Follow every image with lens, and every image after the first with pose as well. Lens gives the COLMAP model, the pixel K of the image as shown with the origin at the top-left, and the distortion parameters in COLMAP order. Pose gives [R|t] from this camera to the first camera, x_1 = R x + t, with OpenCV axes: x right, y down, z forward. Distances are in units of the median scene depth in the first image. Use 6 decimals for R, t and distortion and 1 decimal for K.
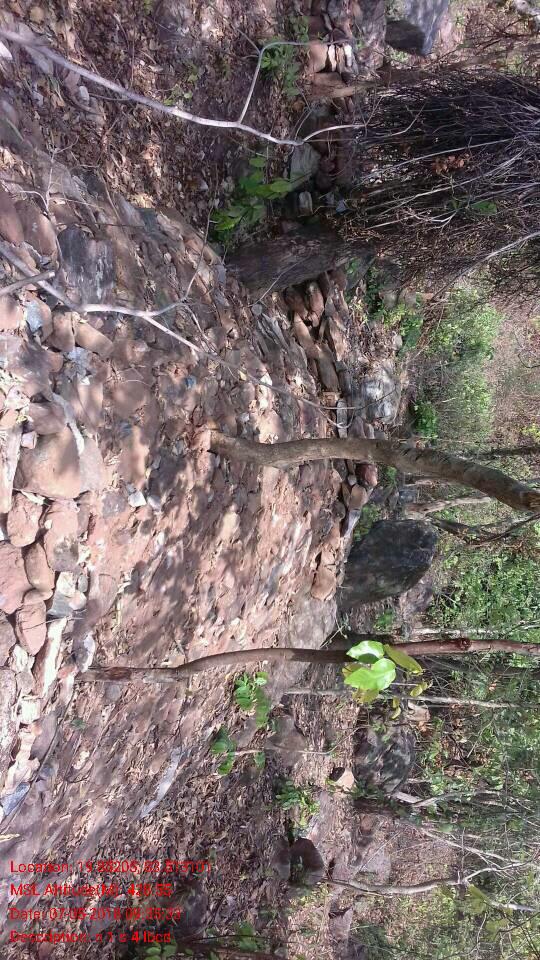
lens RADIAL K [[891.2, 0, 270.0], [0, 891.2, 480.0], [0, 0, 1]] dist [0.068845, -0.000845]
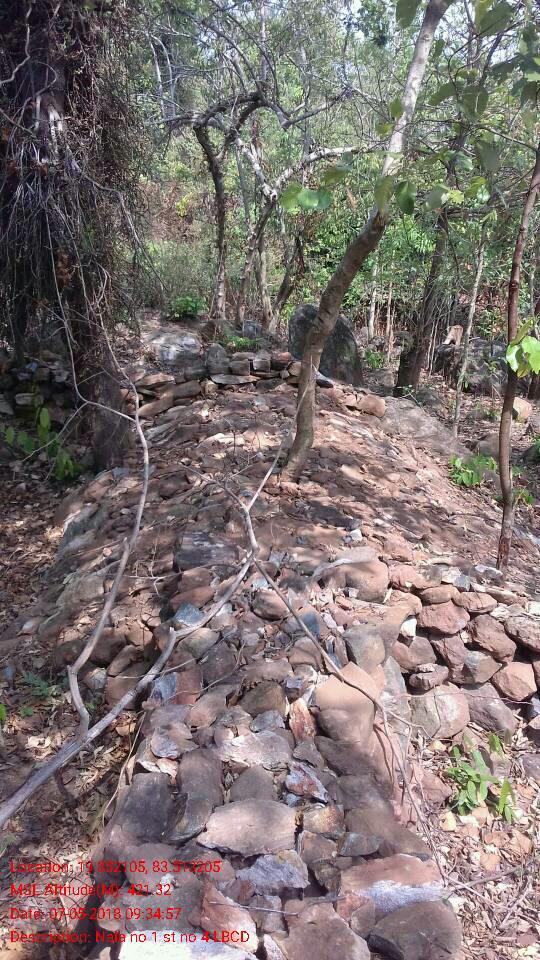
lens RADIAL K [[891.2, 0, 270.0], [0, 891.2, 480.0], [0, 0, 1]] dist [0.068845, -0.000845]
pose [[0.061551, -0.998093, -0.004595, -0.056318], [0.993507, 0.060825, 0.096149, -0.174998], [-0.095686, -0.010483, 0.995356, -0.190600]]
